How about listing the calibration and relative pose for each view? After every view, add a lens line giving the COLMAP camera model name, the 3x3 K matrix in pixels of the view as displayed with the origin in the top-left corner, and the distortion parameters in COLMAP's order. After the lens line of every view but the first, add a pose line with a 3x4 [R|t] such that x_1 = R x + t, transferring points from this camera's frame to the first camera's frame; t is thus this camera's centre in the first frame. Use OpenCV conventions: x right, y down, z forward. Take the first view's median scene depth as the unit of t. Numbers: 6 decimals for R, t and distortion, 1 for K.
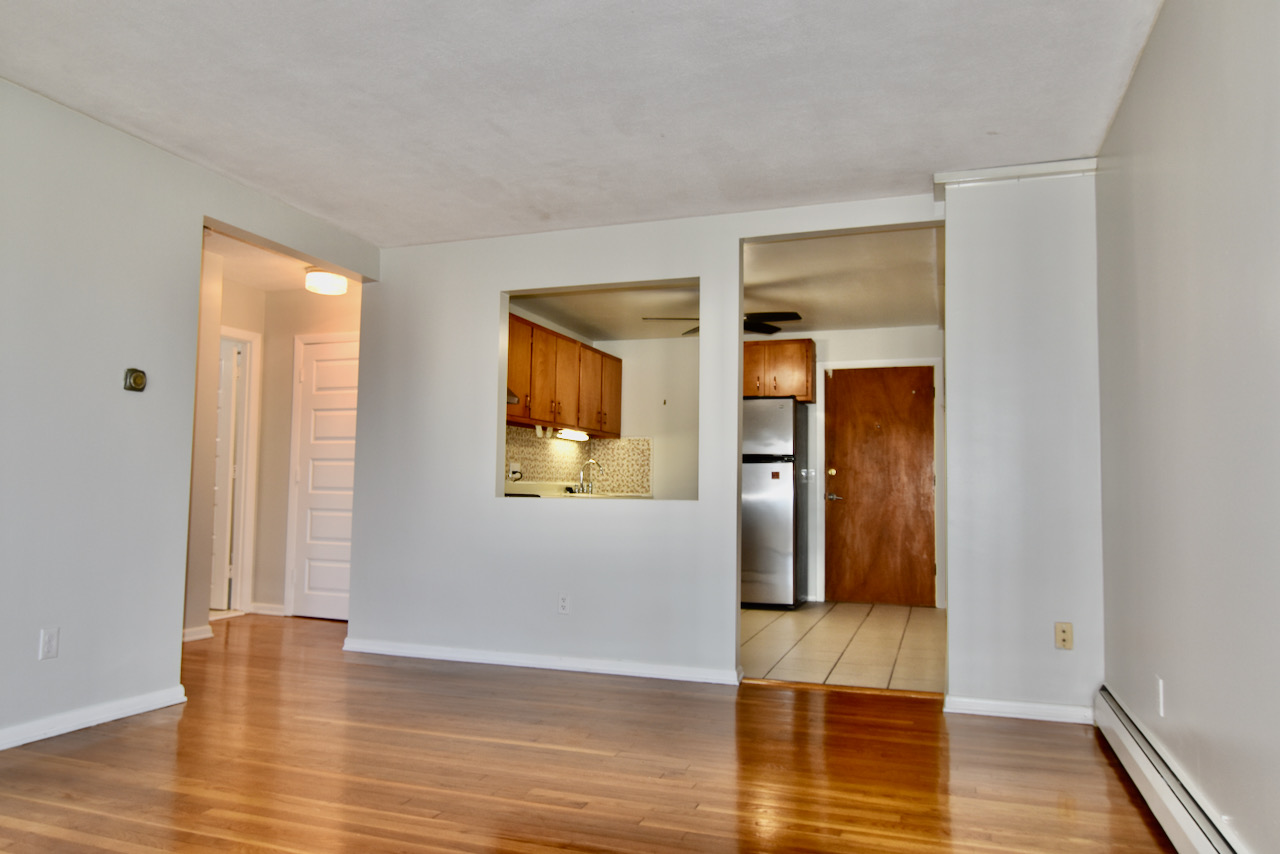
lens RADIAL K [[879.3, 0, 631.7], [0, 879.3, 429.4], [0, 0, 1]] dist [0.011943, -0.023891]
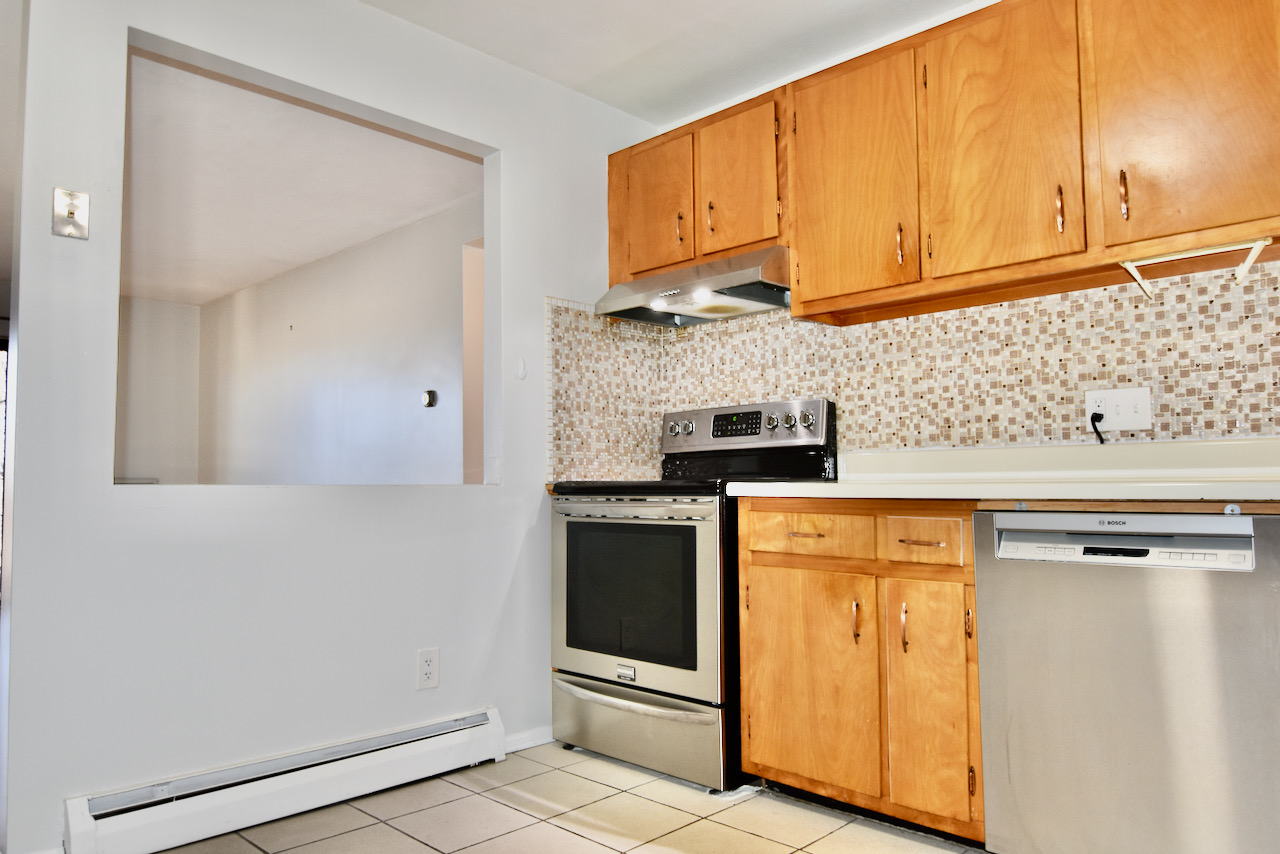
lens RADIAL K [[879.3, 0, 637.1], [0, 879.3, 431.2], [0, 0, 1]] dist [0.011943, -0.023891]
pose [[-0.425370, -0.069709, -0.902331, 0.244018], [0.059829, 0.992682, -0.104894, 0.074696], [0.903040, -0.098605, -0.418086, 0.910955]]
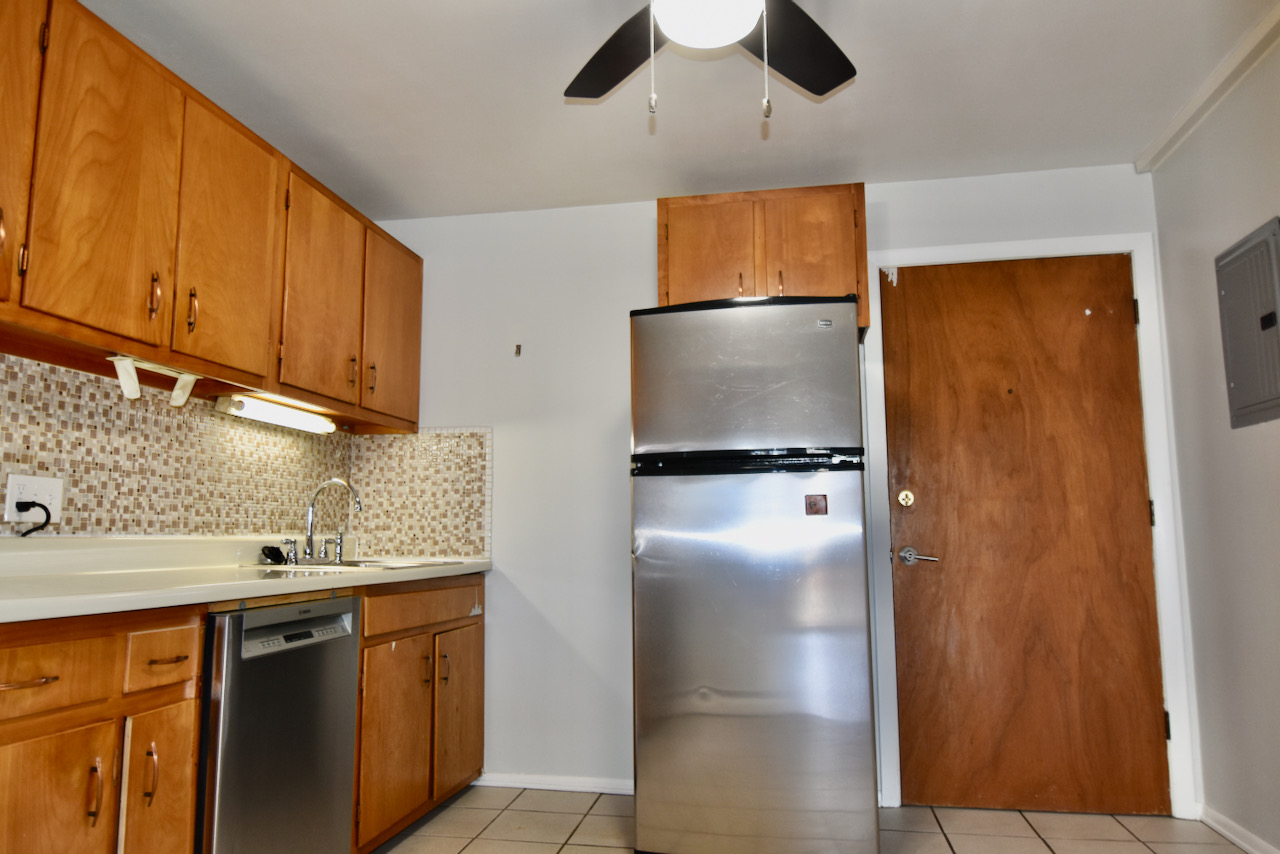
lens RADIAL K [[879.3, 0, 641.4], [0, 879.3, 433.1], [0, 0, 1]] dist [0.011943, -0.023891]
pose [[0.985952, -0.000833, 0.167029, 0.027113], [0.009328, 0.998702, -0.050080, 0.037872], [-0.166771, 0.050934, 0.984679, 0.610830]]
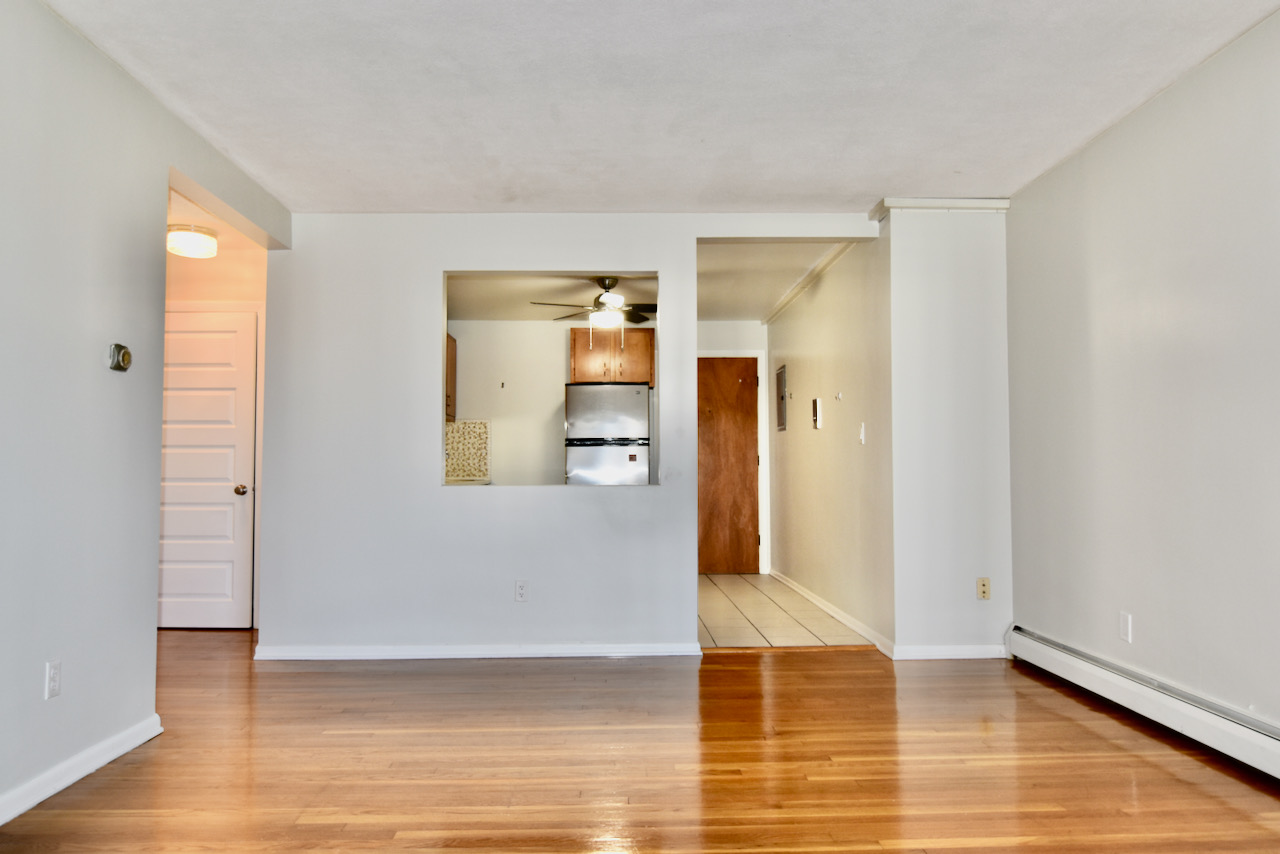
lens RADIAL K [[879.3, 0, 639.1], [0, 879.3, 430.7], [0, 0, 1]] dist [0.011943, -0.023891]
pose [[0.930281, -0.000501, 0.366848, -0.203488], [-0.009102, 0.999660, 0.024445, -0.005703], [-0.366736, -0.026080, 0.929960, 0.019554]]
